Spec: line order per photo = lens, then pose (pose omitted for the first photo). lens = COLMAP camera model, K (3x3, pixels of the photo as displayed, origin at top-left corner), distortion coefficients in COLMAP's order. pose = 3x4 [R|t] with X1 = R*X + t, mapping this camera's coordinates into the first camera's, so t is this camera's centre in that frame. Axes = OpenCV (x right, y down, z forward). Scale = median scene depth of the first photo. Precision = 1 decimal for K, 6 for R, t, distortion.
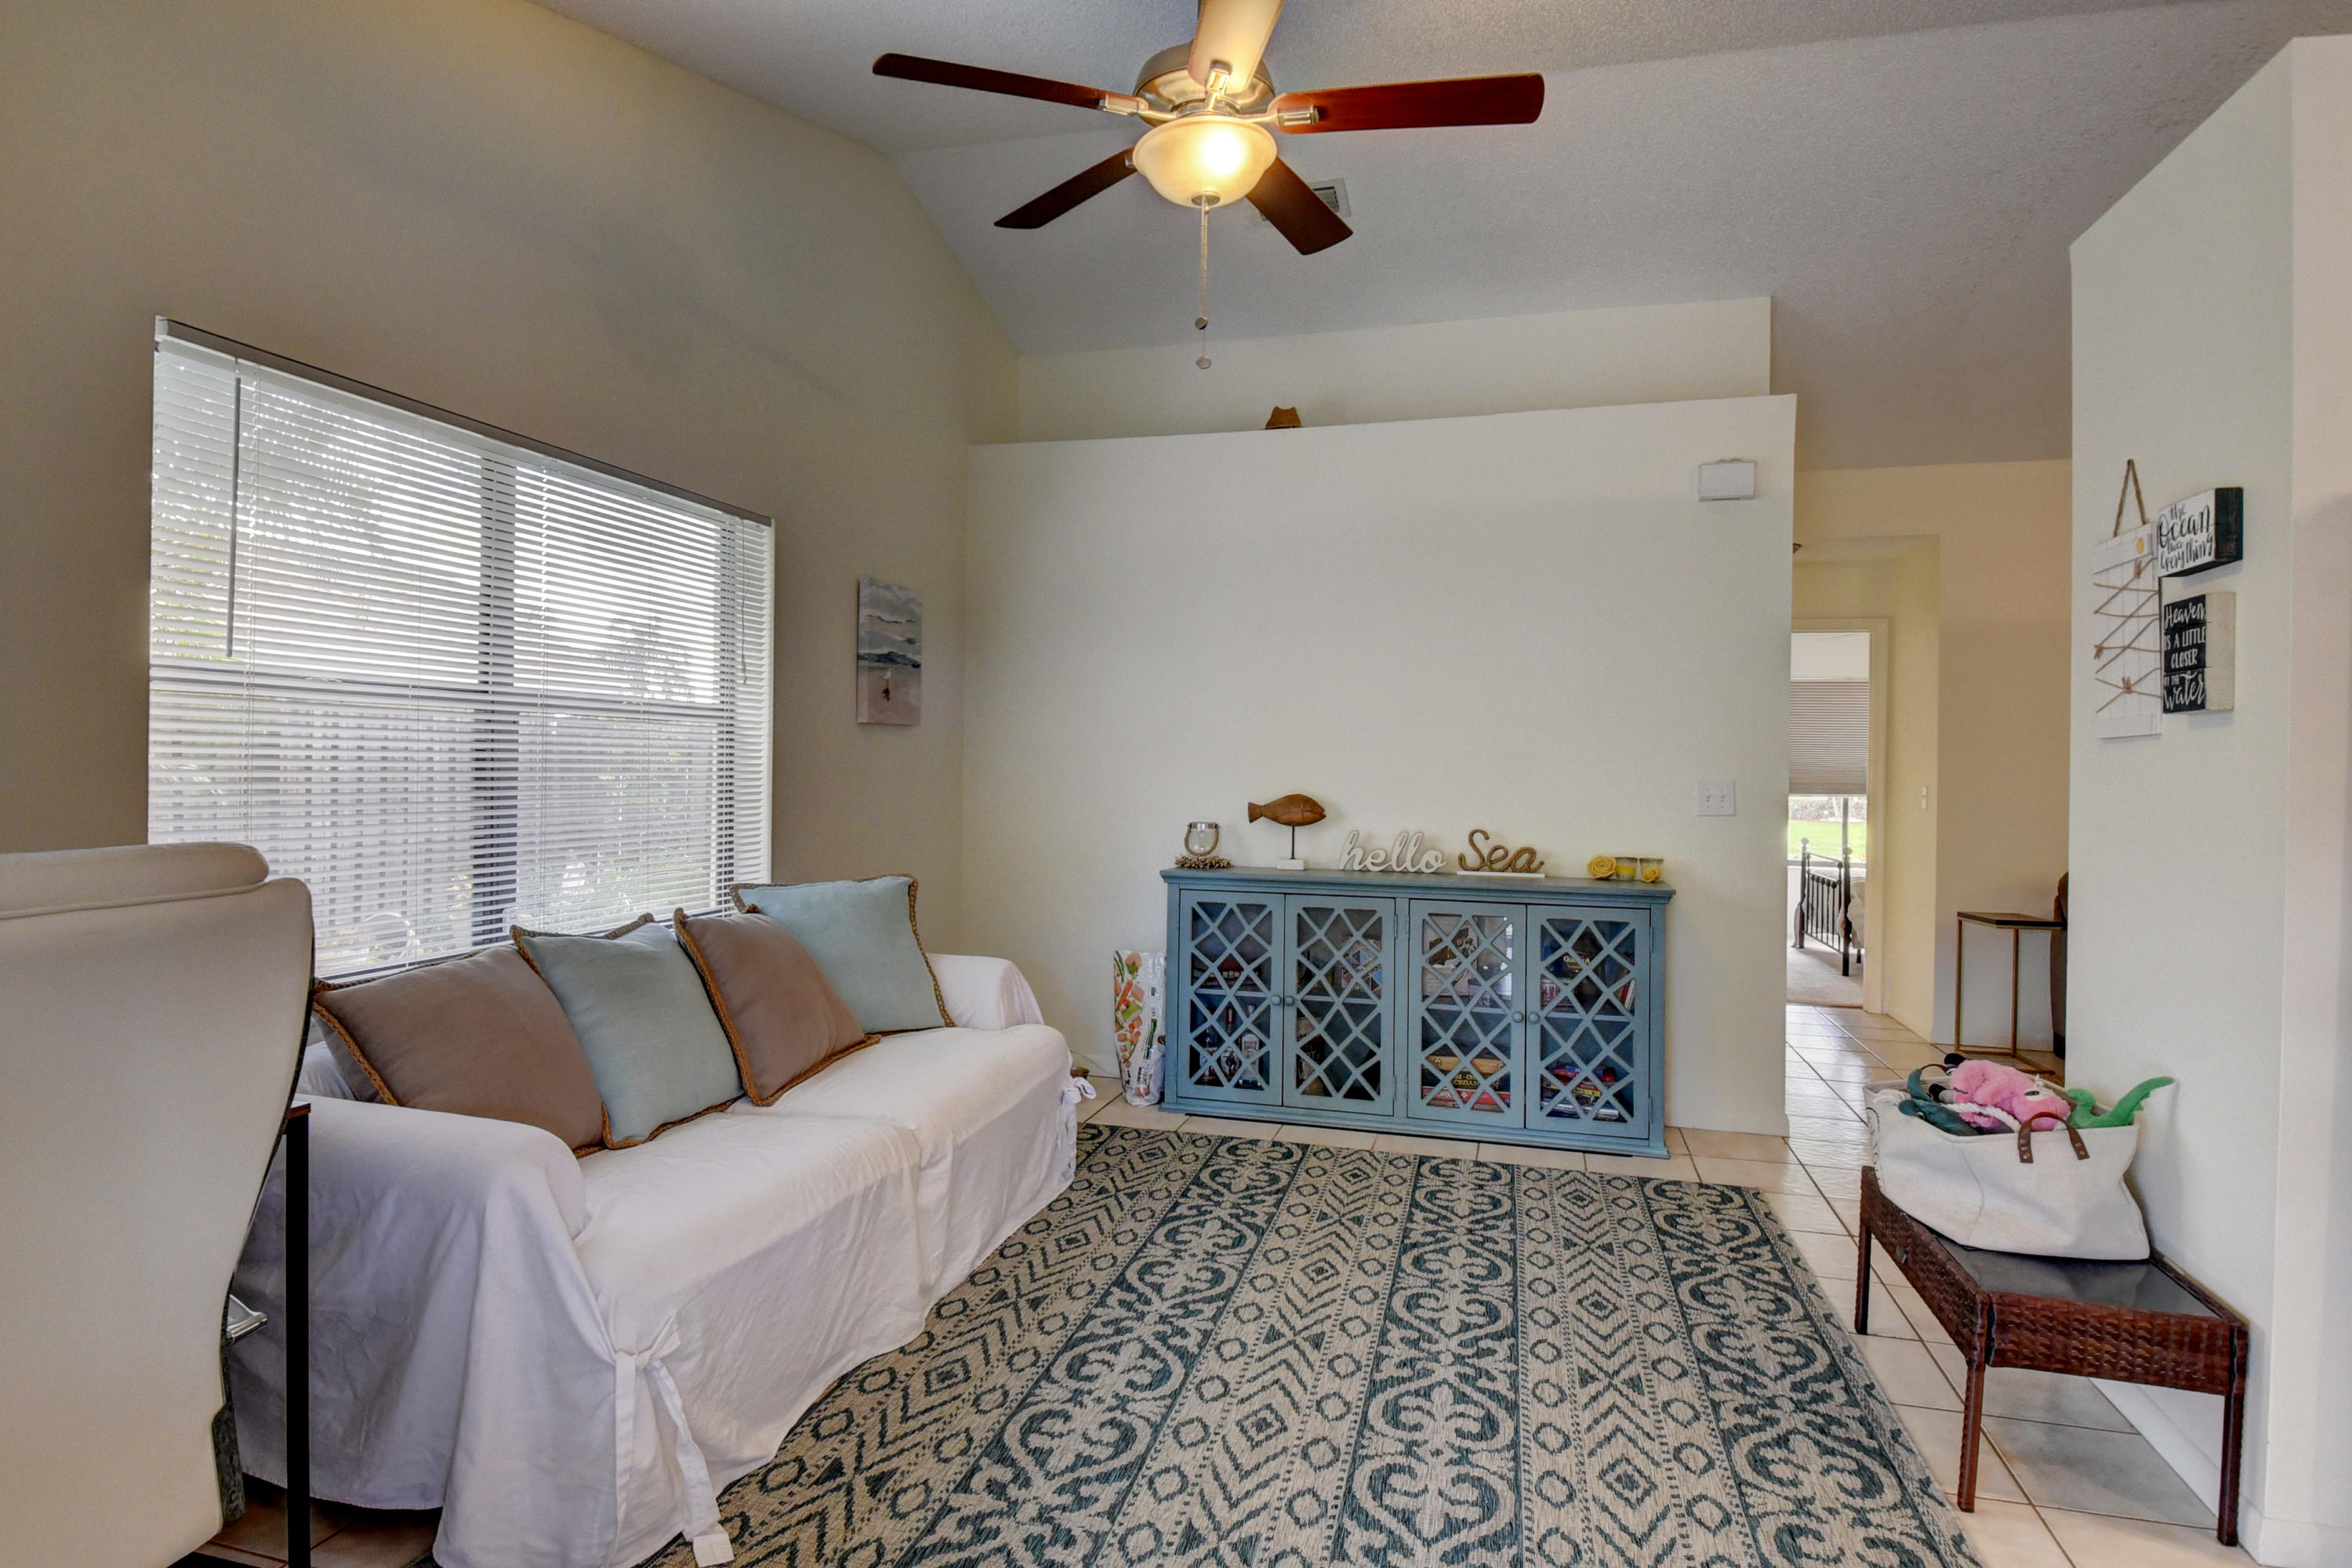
lens RADIAL K [[1311.2, 0, 1136.8], [0, 1311.2, 760.1], [0, 0, 1]] dist [0.003744, -0.006629]
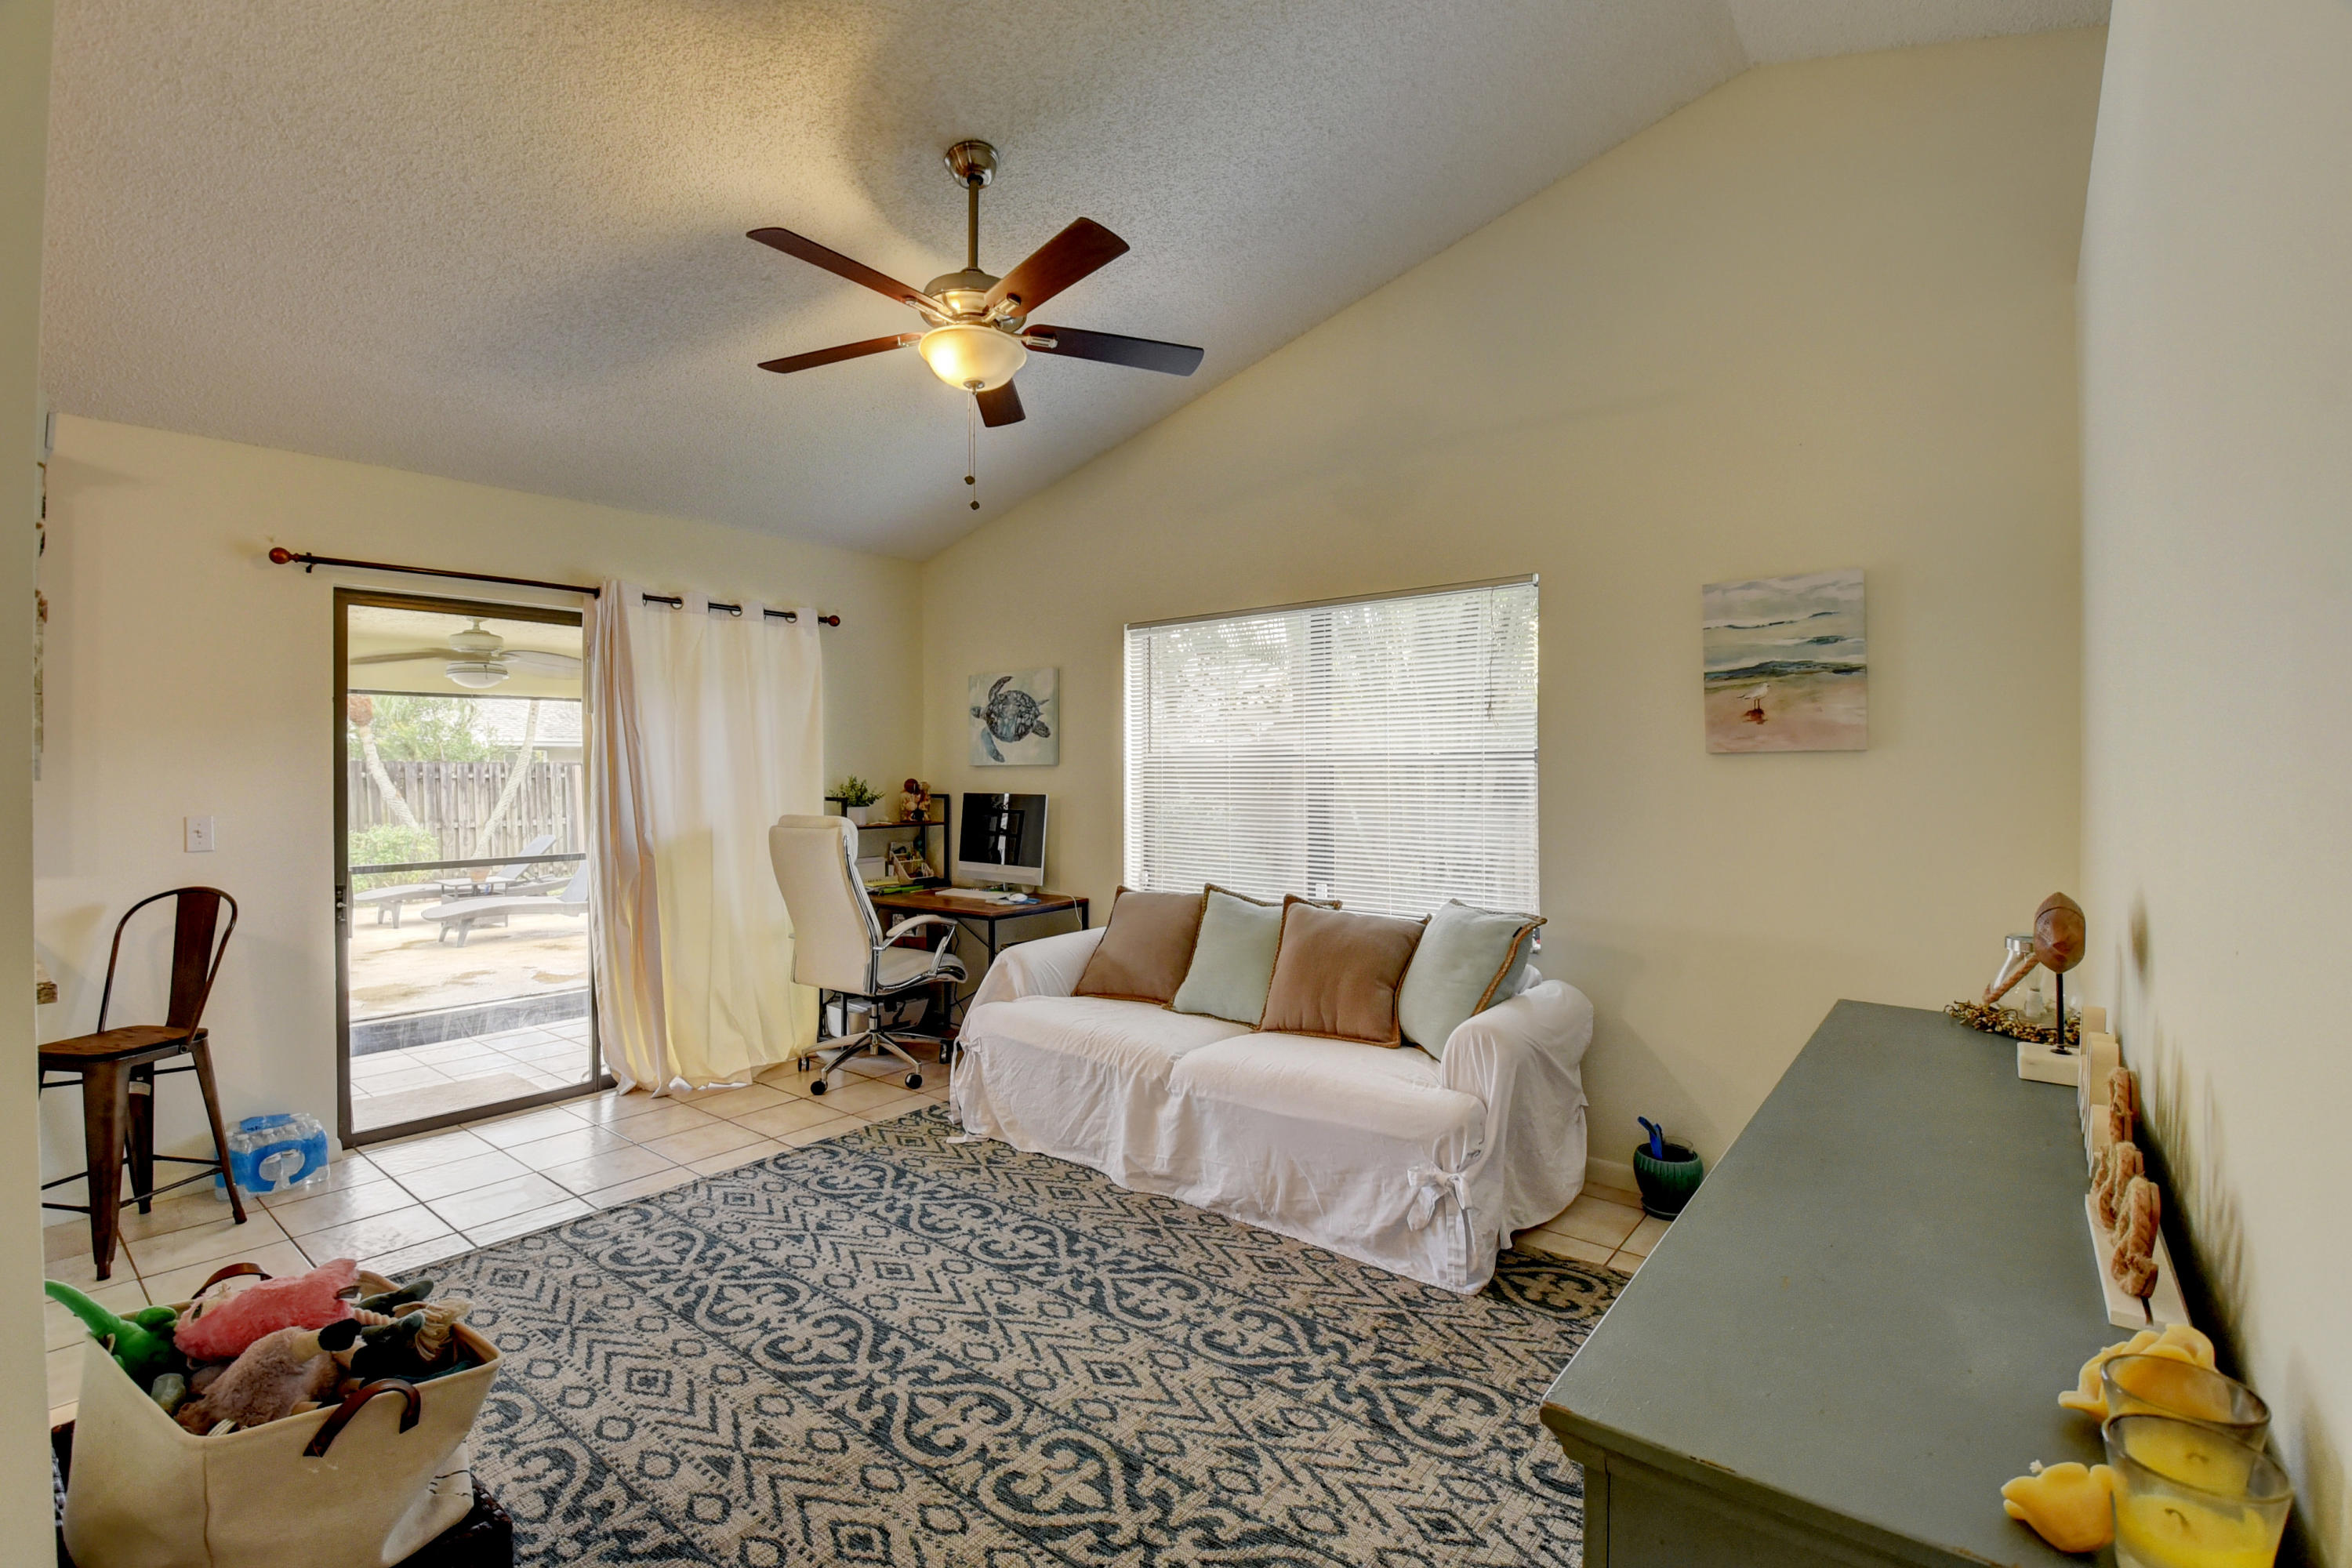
lens RADIAL K [[1045.0, 0, 1170.7], [0, 1045.0, 749.6], [0, 0, 1]] dist [0.008999, -0.019745]
pose [[-0.384362, -0.026258, -0.922809, 0.956759], [0.002392, 0.999564, -0.029438, -0.018987], [0.923179, -0.013522, -0.384132, 1.585914]]
